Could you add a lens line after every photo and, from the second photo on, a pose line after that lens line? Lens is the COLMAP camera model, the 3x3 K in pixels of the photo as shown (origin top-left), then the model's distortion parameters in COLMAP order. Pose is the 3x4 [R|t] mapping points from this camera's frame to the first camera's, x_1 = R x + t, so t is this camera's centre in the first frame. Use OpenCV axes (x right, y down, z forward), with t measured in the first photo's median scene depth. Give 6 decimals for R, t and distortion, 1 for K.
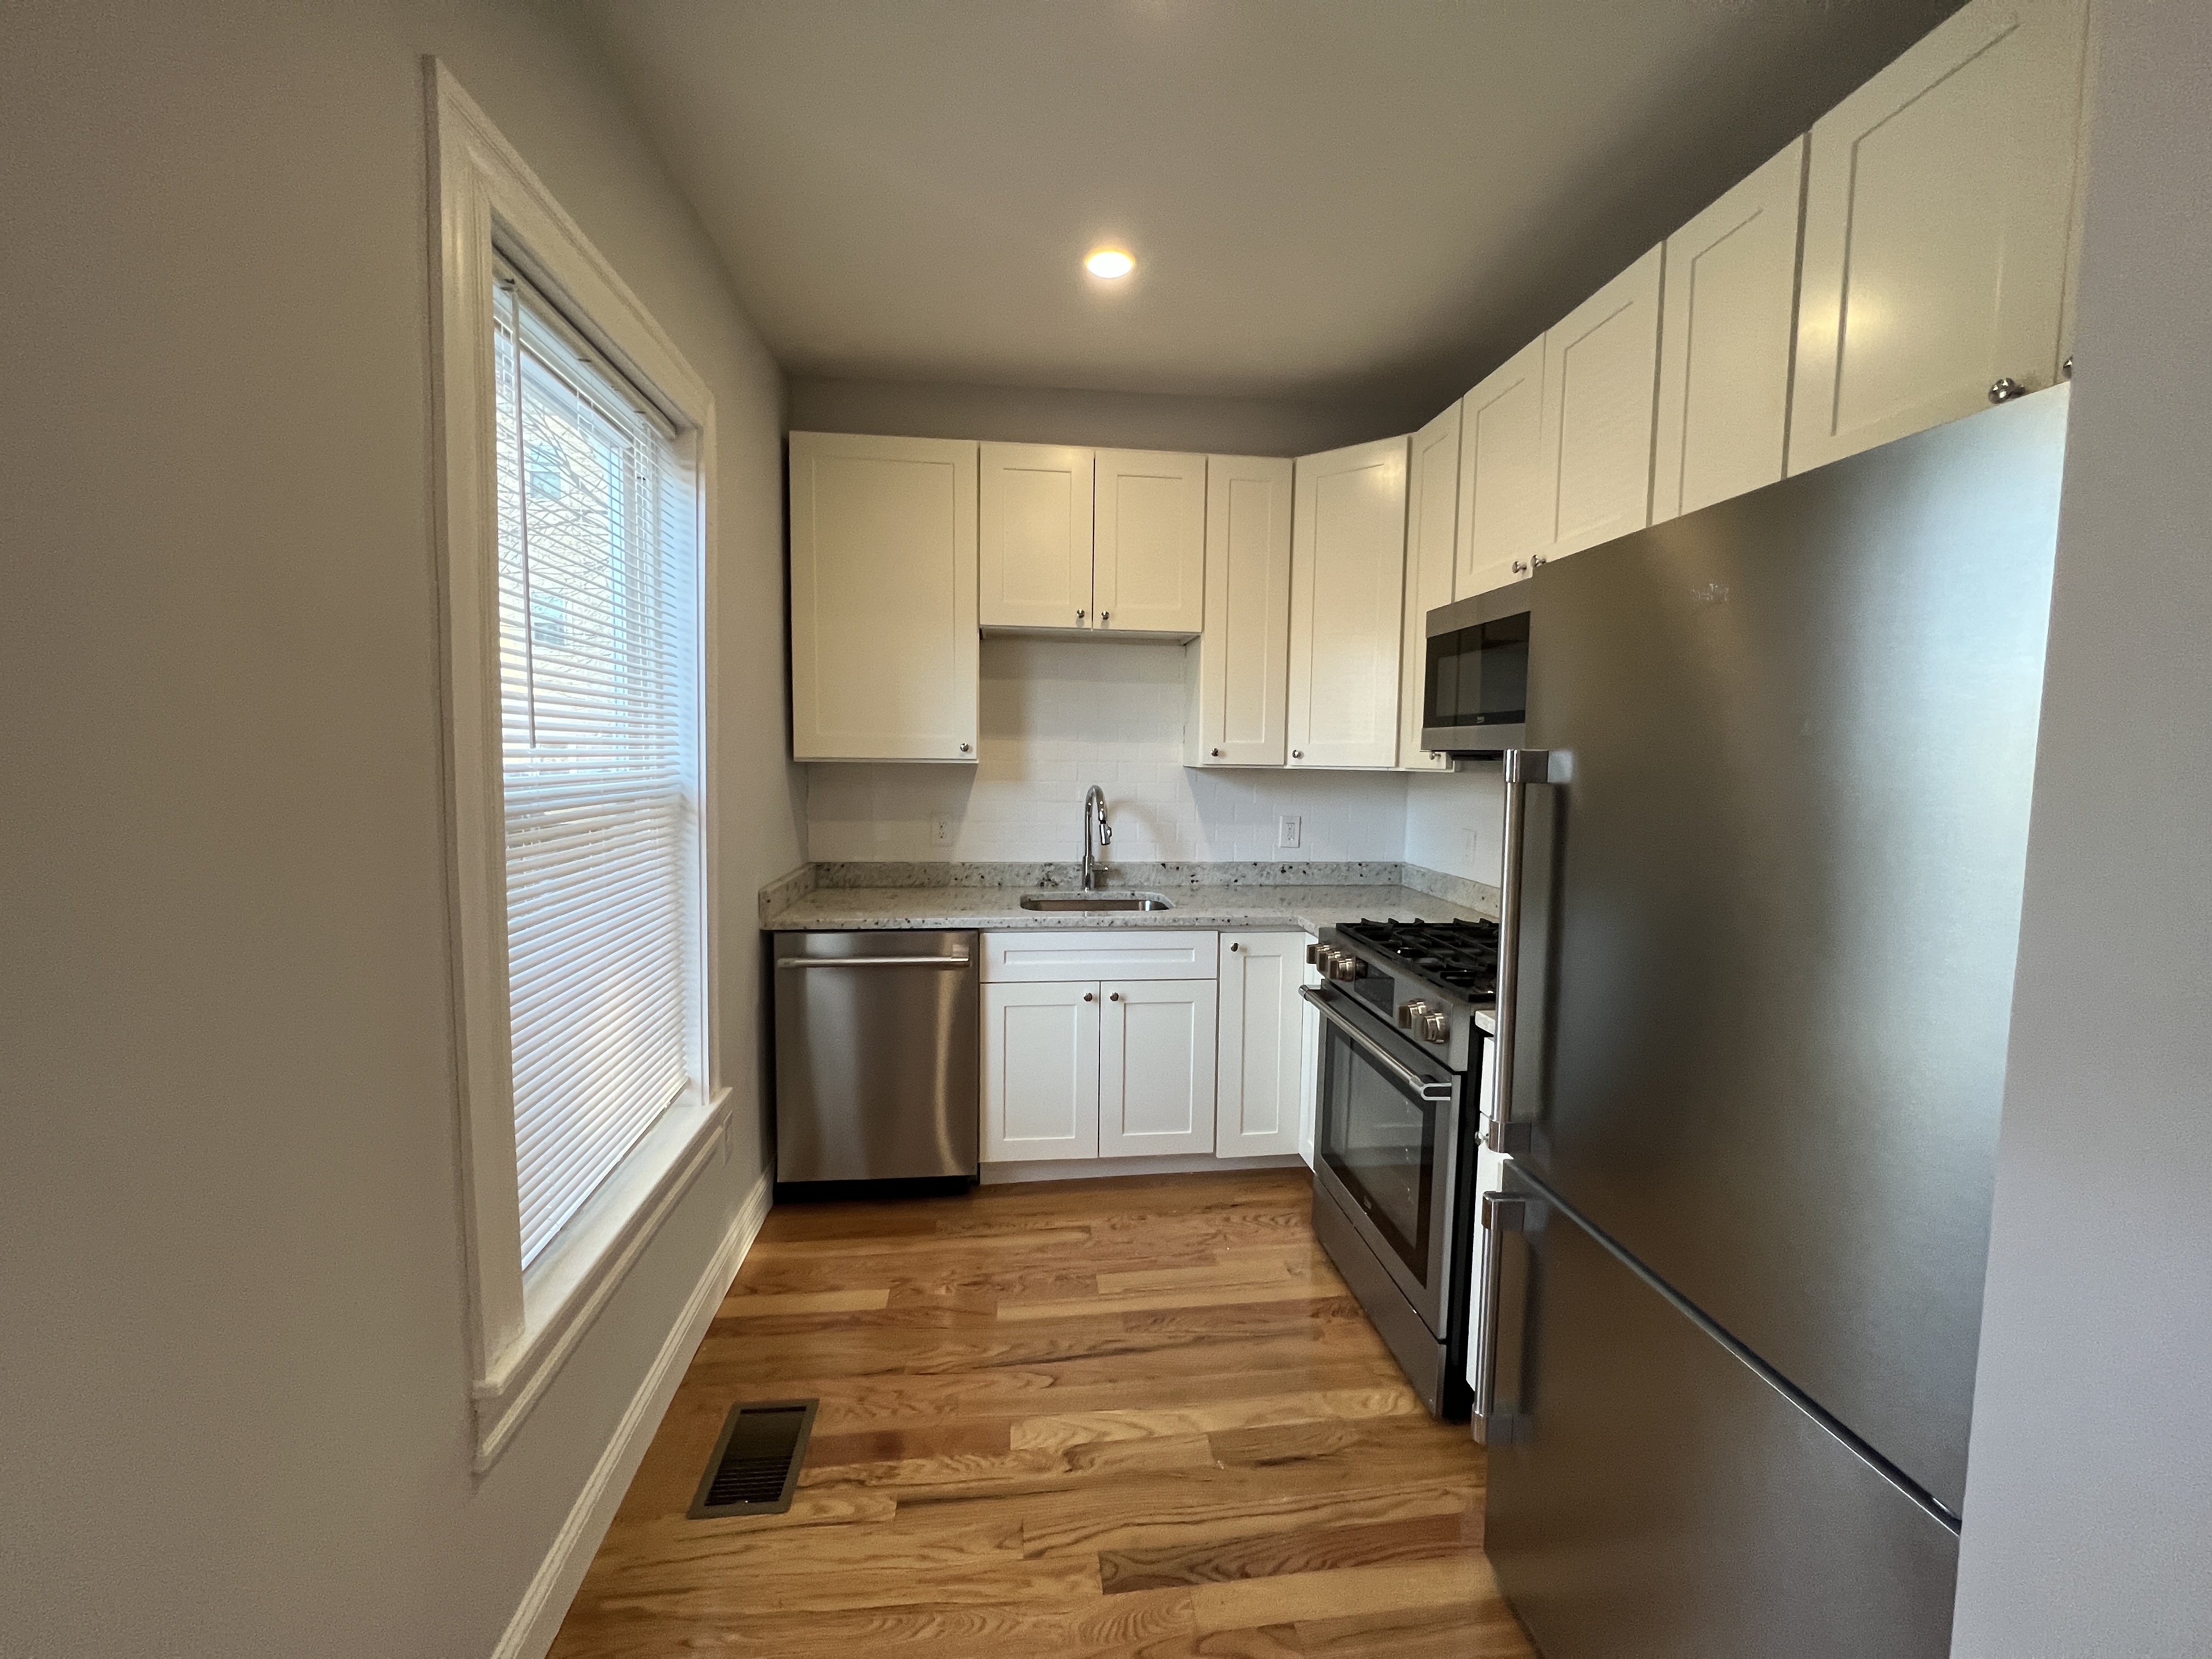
lens RADIAL K [[887.2, 0, 1102.9], [0, 887.2, 825.7], [0, 0, 1]] dist [-0.002162, 0.000819]
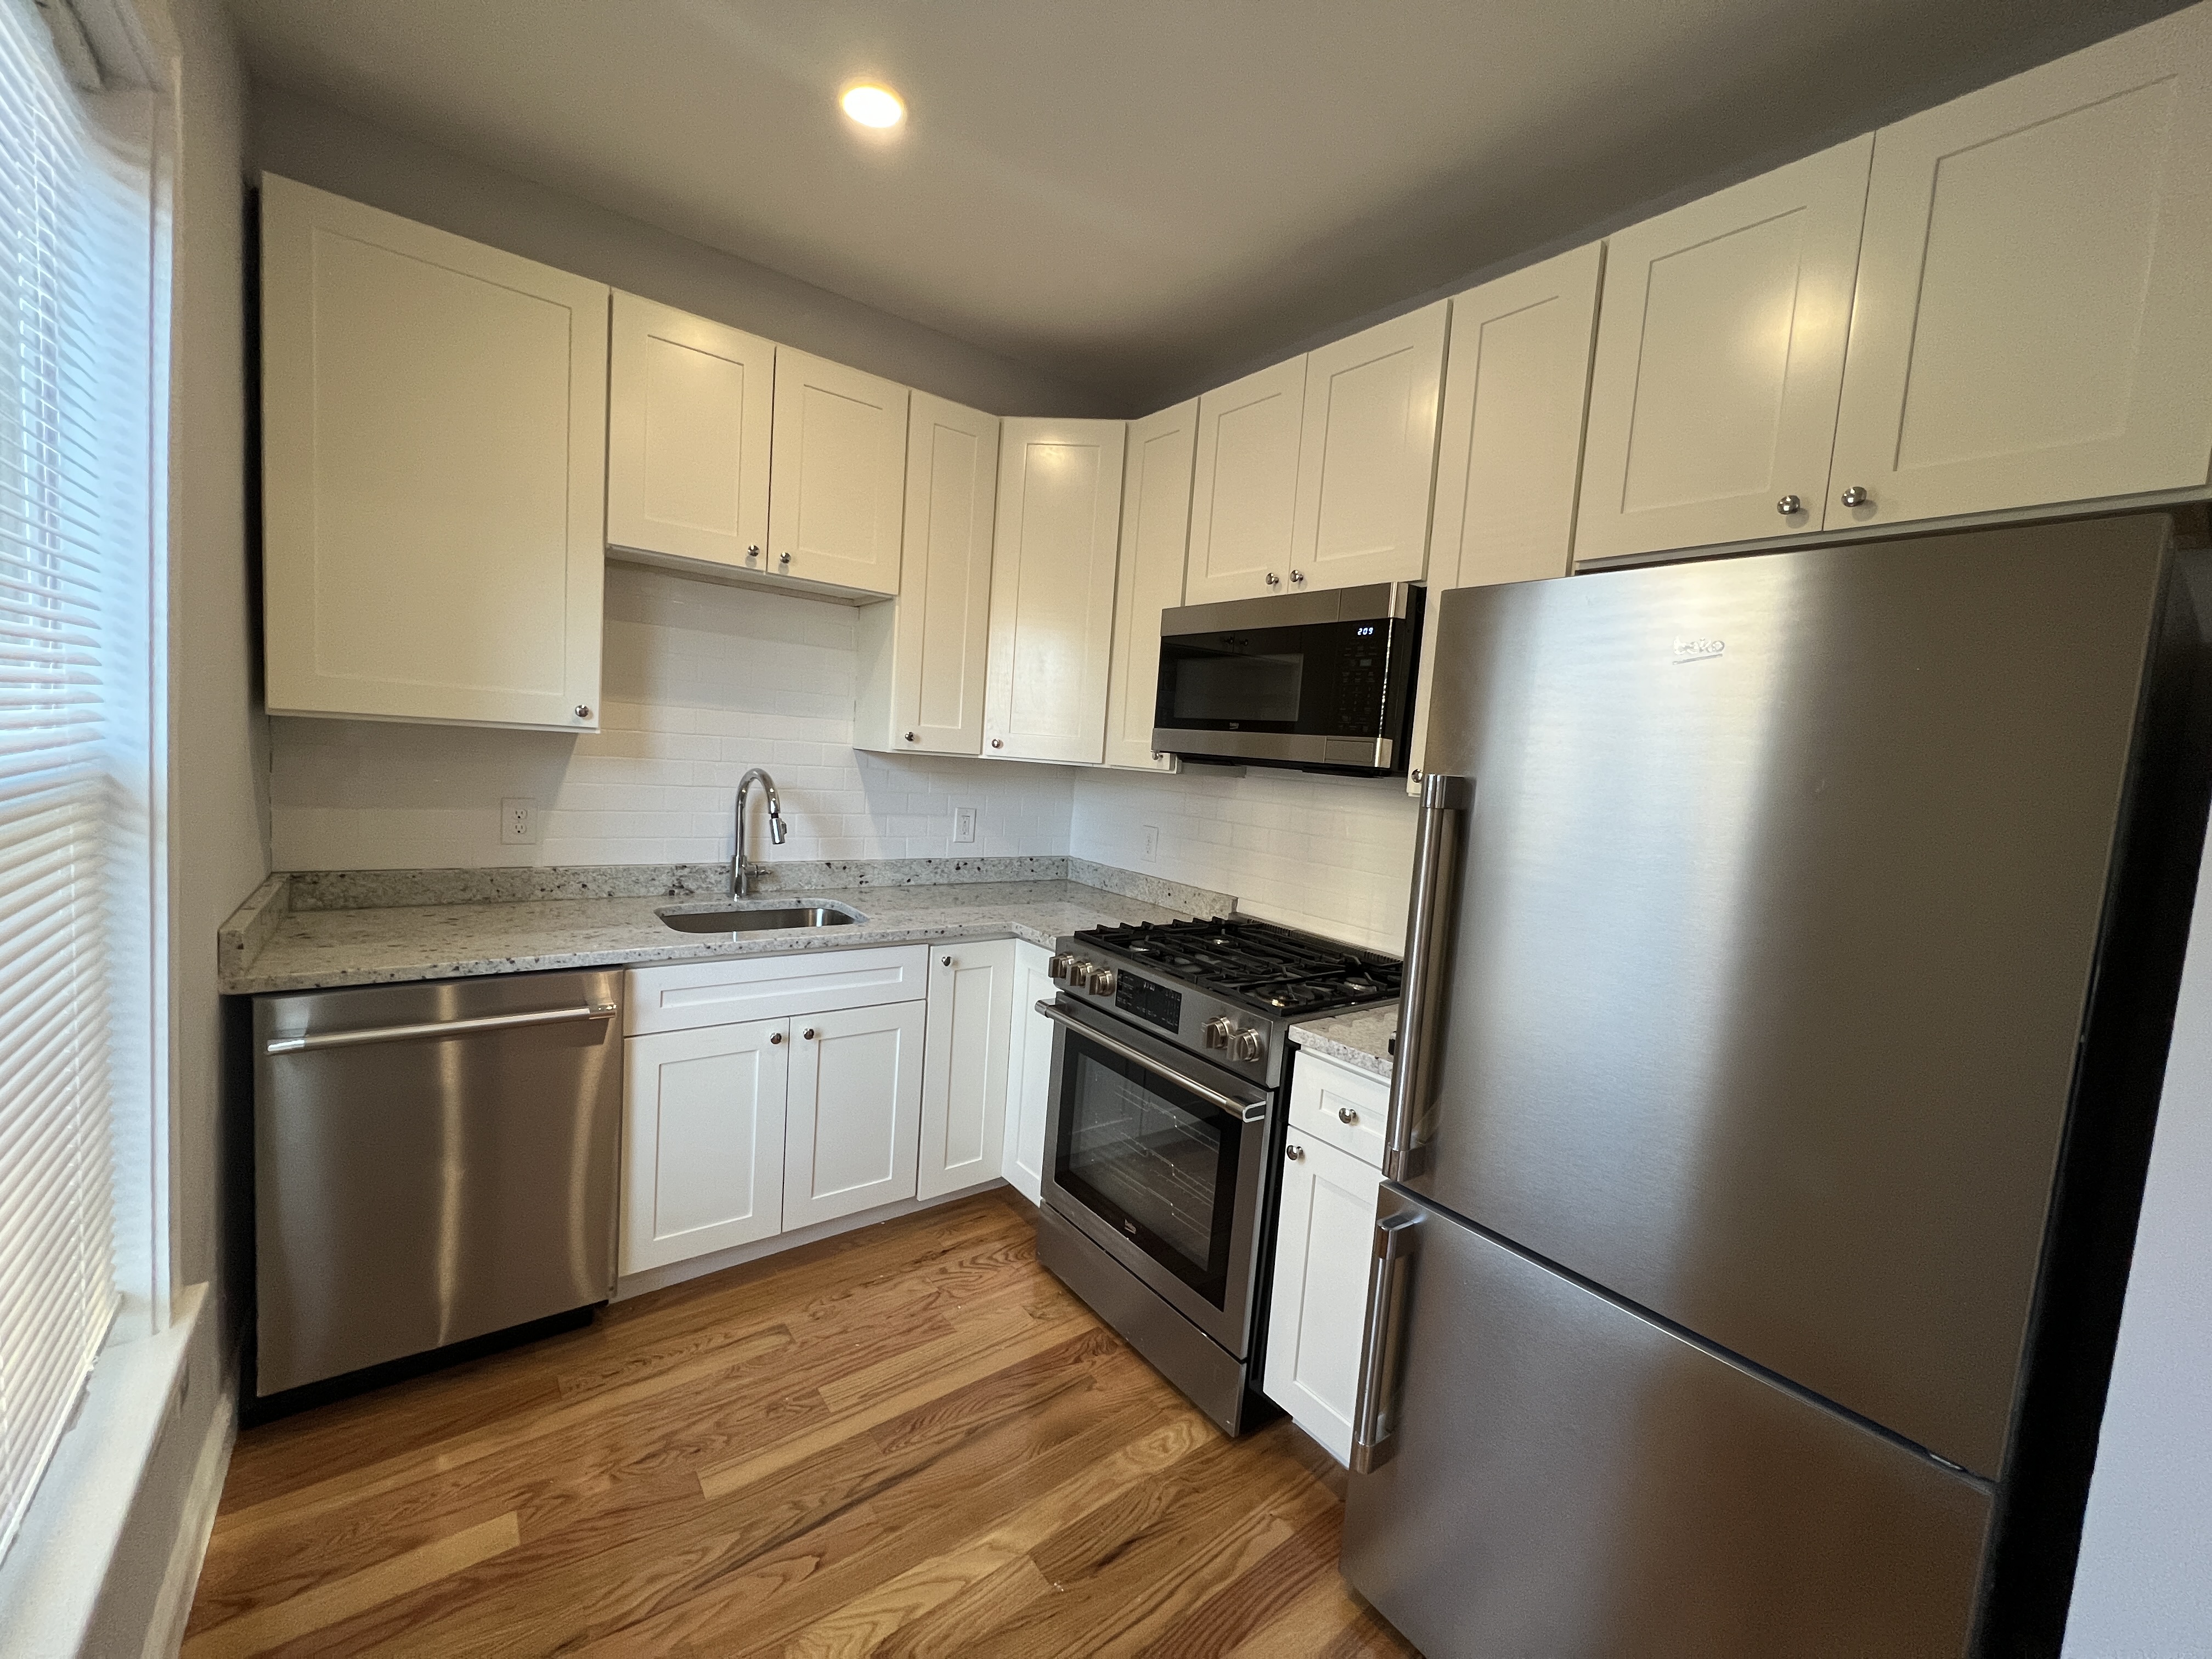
lens RADIAL K [[887.2, 0, 1102.9], [0, 887.2, 825.7], [0, 0, 1]] dist [-0.002162, 0.000819]
pose [[0.855300, 0.004191, 0.518117, -0.180863], [-0.020135, 0.999481, 0.025153, -0.023615], [-0.517743, -0.031945, 0.854940, 0.176242]]
